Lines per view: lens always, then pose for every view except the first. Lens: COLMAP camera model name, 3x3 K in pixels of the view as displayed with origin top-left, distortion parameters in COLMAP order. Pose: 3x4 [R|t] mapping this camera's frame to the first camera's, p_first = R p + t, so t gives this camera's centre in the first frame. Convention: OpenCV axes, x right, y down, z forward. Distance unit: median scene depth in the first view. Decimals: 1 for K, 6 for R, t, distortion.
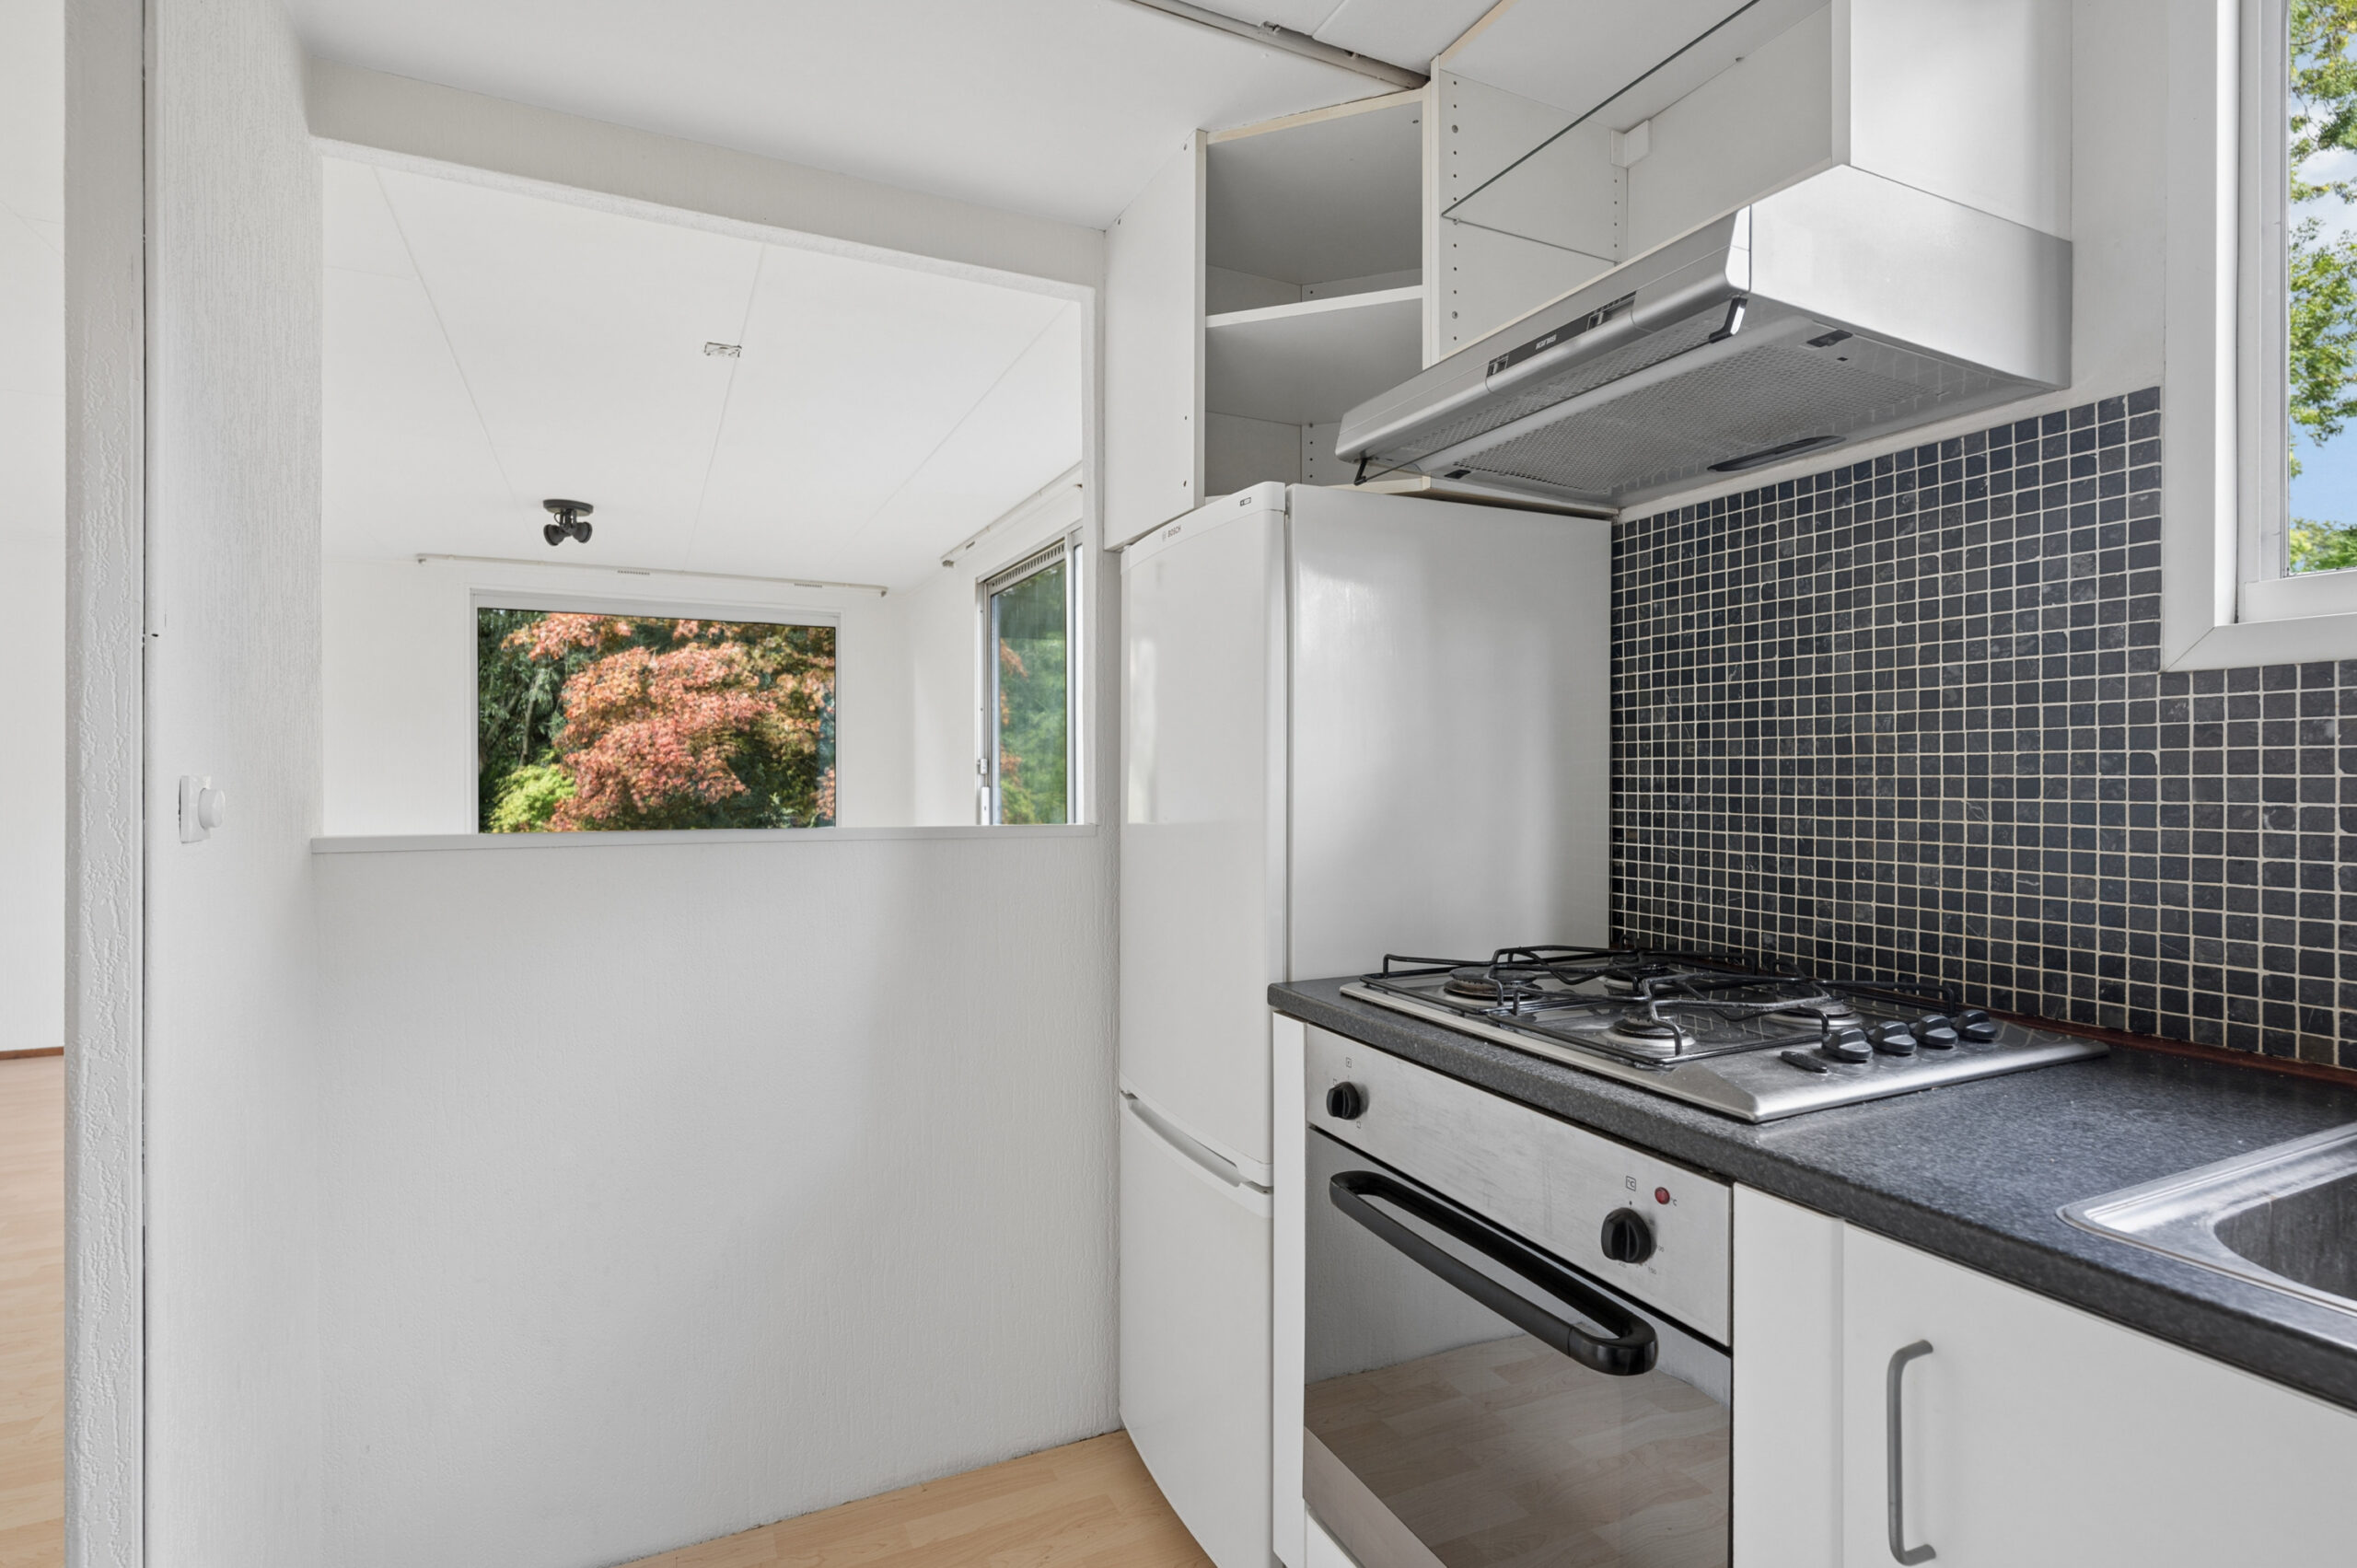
lens RADIAL K [[1141.1, 0, 1192.3], [0, 1141.1, 773.3], [0, 0, 1]] dist [0.000255, 0.004016]
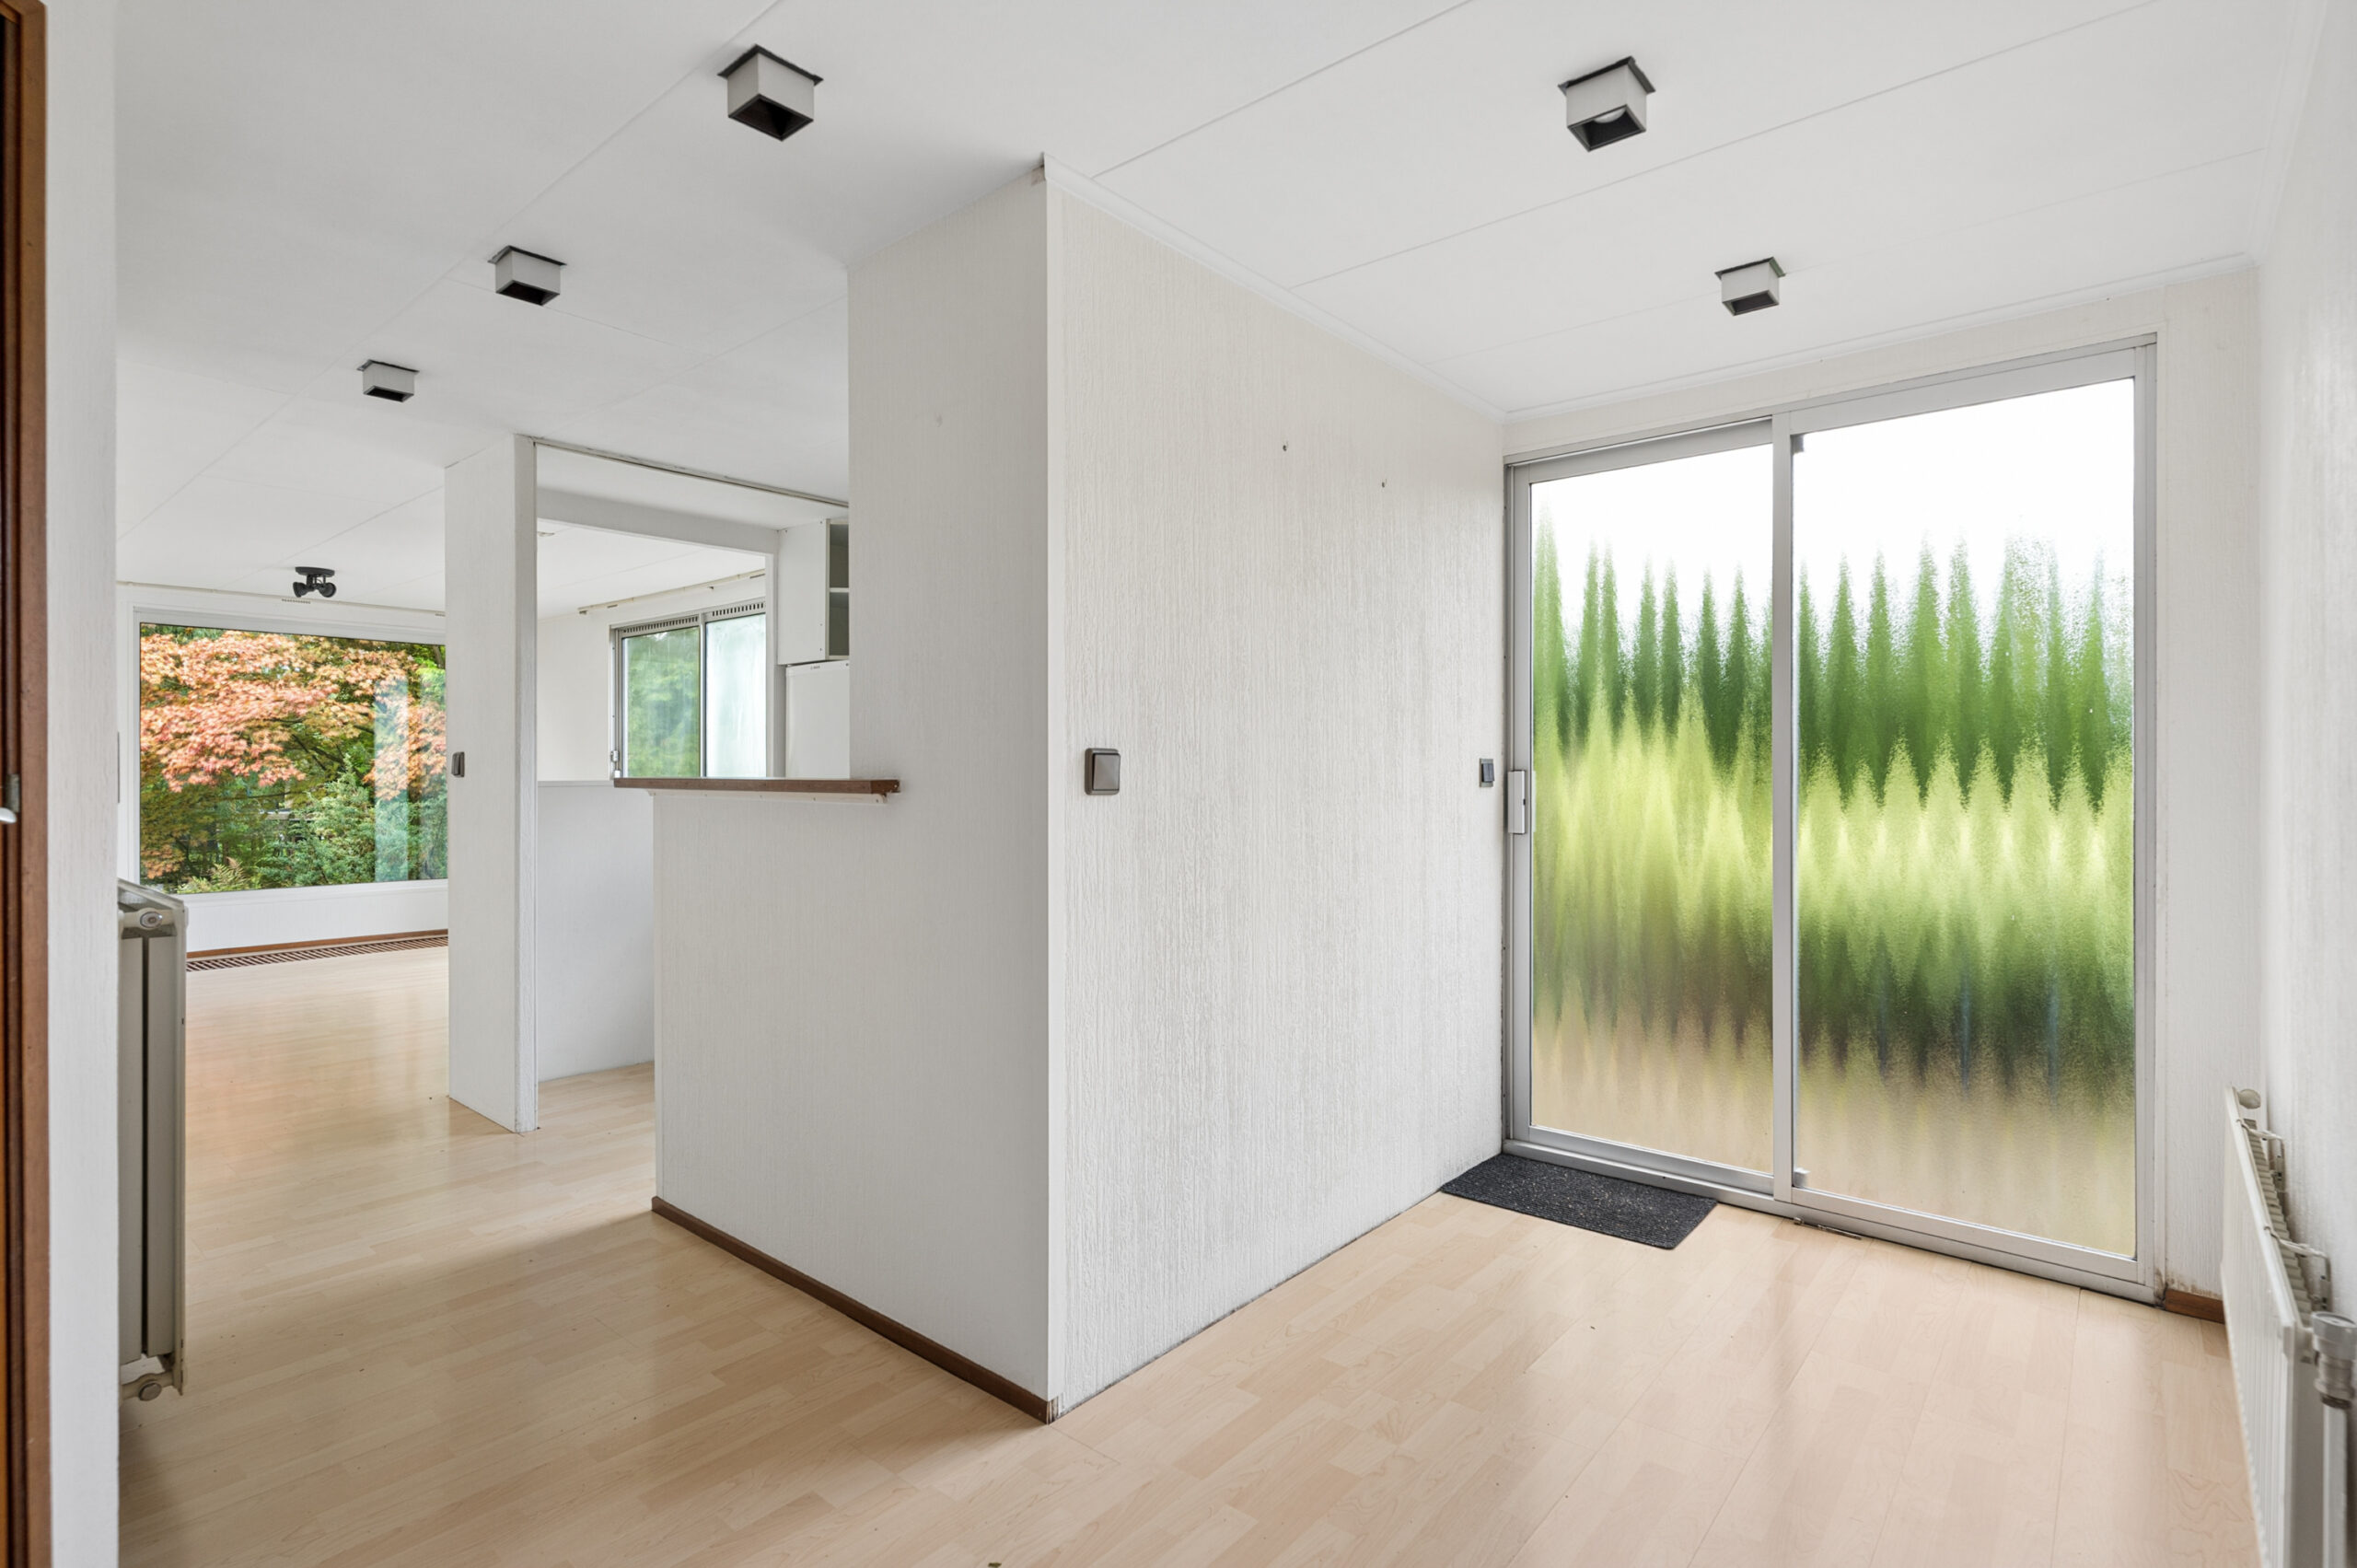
lens RADIAL K [[1141.1, 0, 1183.3], [0, 1141.1, 771.0], [0, 0, 1]] dist [0.000255, 0.004016]
pose [[0.912002, -0.001943, 0.410181, -0.068266], [-0.003951, 0.999901, 0.013520, -0.003276], [-0.410167, -0.013951, 0.911904, -0.366657]]
